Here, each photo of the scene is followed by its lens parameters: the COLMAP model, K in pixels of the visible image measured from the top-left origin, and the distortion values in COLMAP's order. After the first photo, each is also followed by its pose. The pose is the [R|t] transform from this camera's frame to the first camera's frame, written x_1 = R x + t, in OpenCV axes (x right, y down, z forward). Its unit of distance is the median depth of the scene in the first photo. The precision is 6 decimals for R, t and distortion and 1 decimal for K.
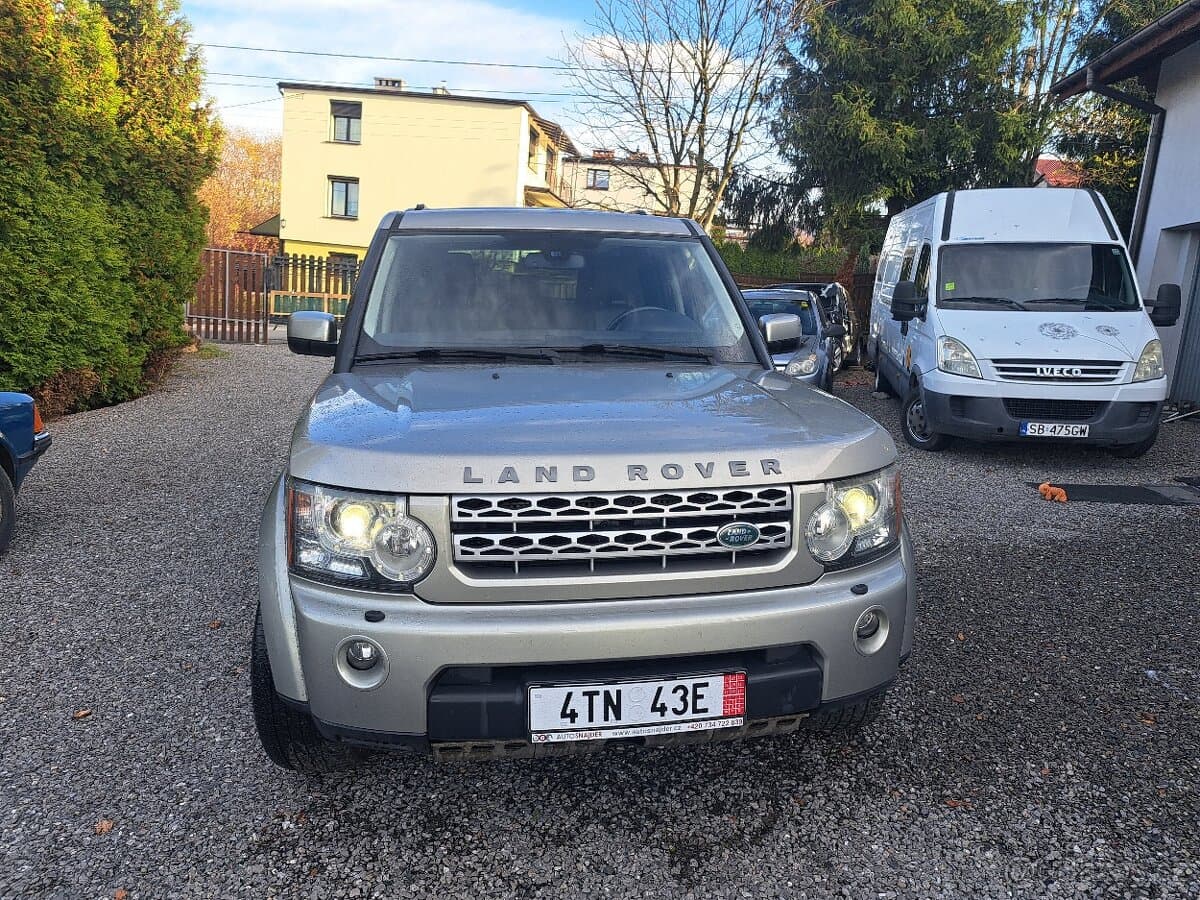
lens RADIAL K [[882.8, 0, 622.4], [0, 882.8, 444.6], [0, 0, 1]] dist [0.037219, -0.038507]
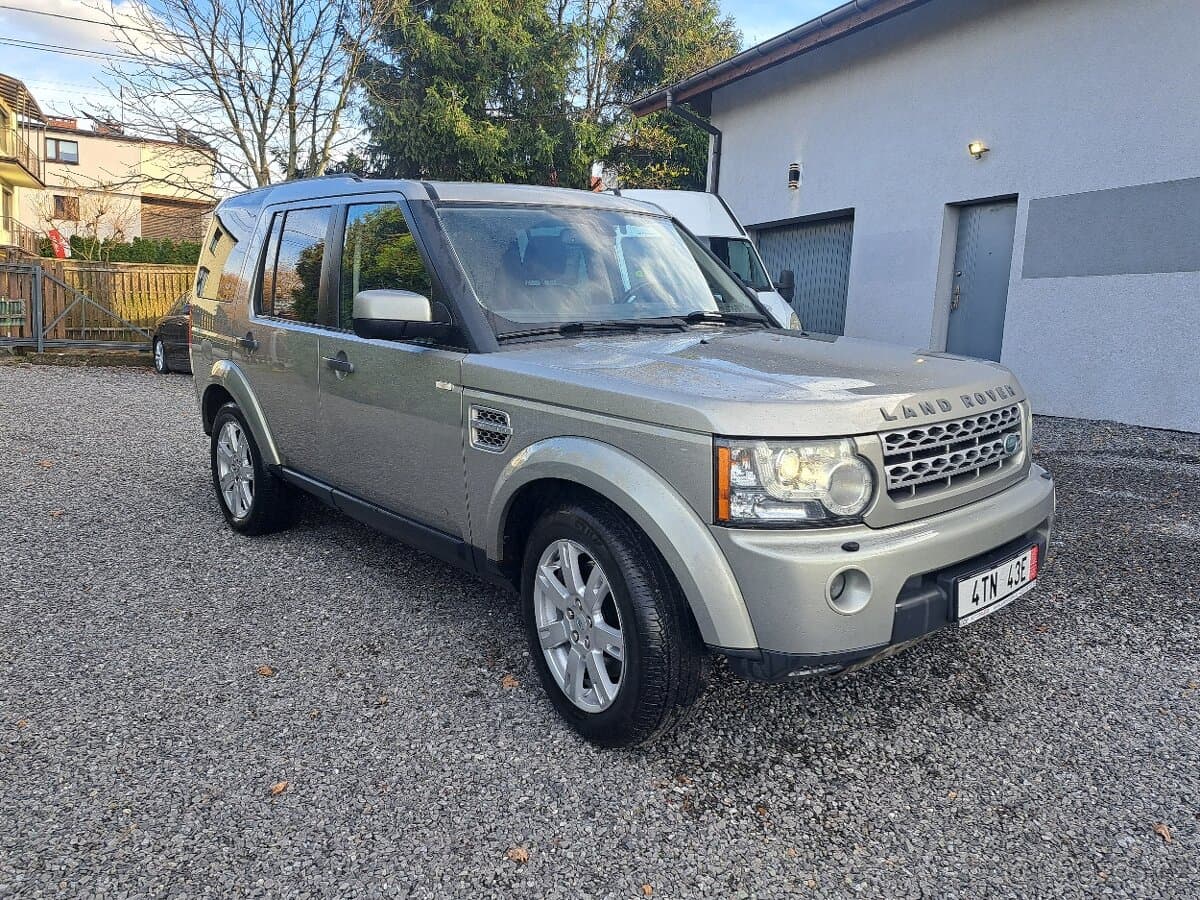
lens RADIAL K [[874.1, 0, 611.4], [0, 874.1, 453.9], [0, 0, 1]] dist [0.052430, -0.037662]
pose [[0.836131, -0.111962, 0.536982, -0.852591], [0.103291, 0.993572, 0.046329, -0.002909], [-0.538717, 0.016728, 0.842321, 0.182118]]
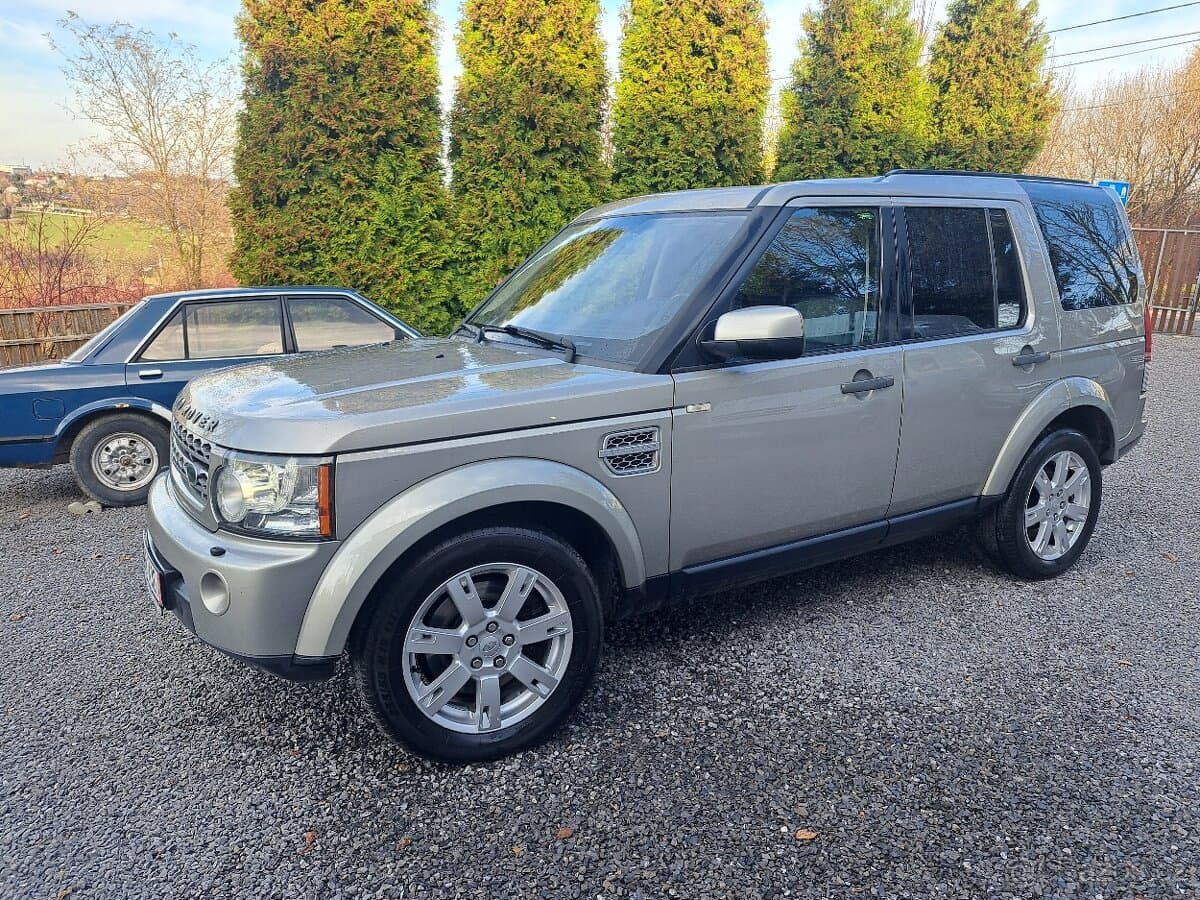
lens RADIAL K [[861.3, 0, 600.0], [0, 861.3, 450.0], [0, 0, 1]] dist [0.096093, -0.135270]
pose [[0.365882, 0.178975, -0.913290, 1.185407], [-0.155227, 0.979324, 0.129728, -0.144889], [0.917624, 0.094302, 0.386099, 0.859406]]
